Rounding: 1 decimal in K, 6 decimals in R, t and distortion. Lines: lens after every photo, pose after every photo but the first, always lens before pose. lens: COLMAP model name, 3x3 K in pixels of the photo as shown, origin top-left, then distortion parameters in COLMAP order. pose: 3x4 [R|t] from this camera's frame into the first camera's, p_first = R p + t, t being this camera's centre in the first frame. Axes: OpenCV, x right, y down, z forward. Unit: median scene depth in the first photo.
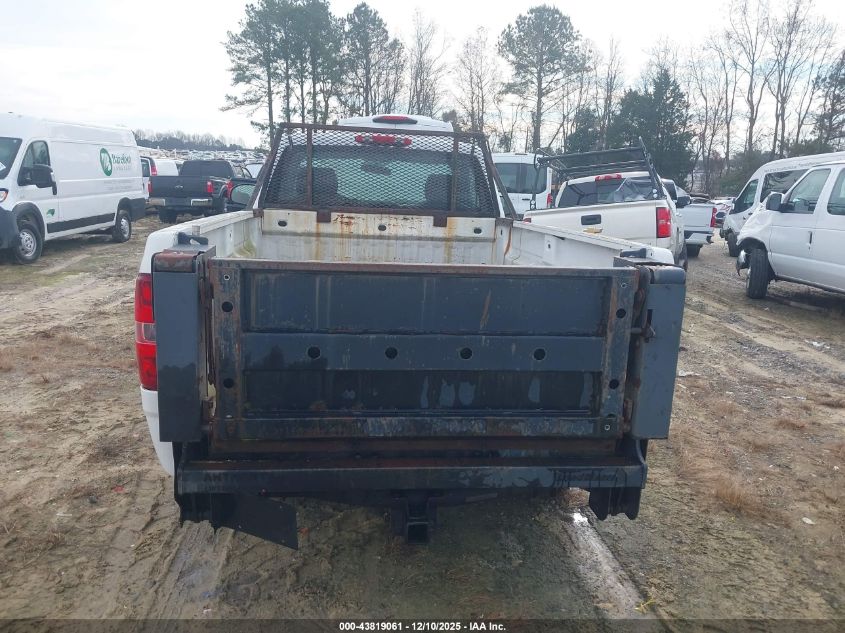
lens RADIAL K [[665.0, 0, 422.5], [0, 665.0, 316.5], [0, 0, 1]] dist [0.001397, 0.004550]
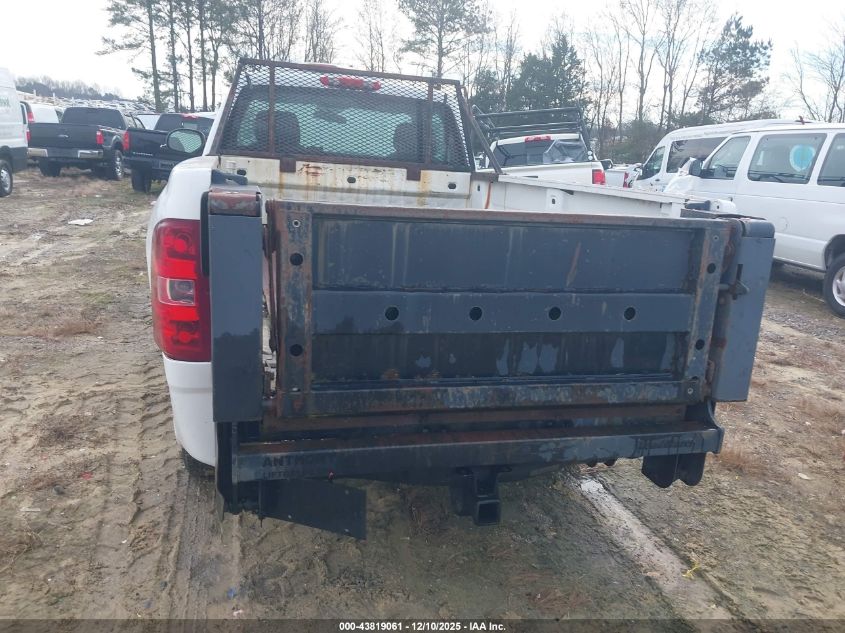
lens RADIAL K [[674.5, 0, 422.5], [0, 674.5, 316.5], [0, 0, 1]] dist [0.002231, -0.001648]
pose [[0.988334, -0.009064, 0.152031, -0.131511], [0.001111, 0.998630, 0.052316, 0.006553], [-0.152297, -0.051537, 0.986990, 0.069519]]
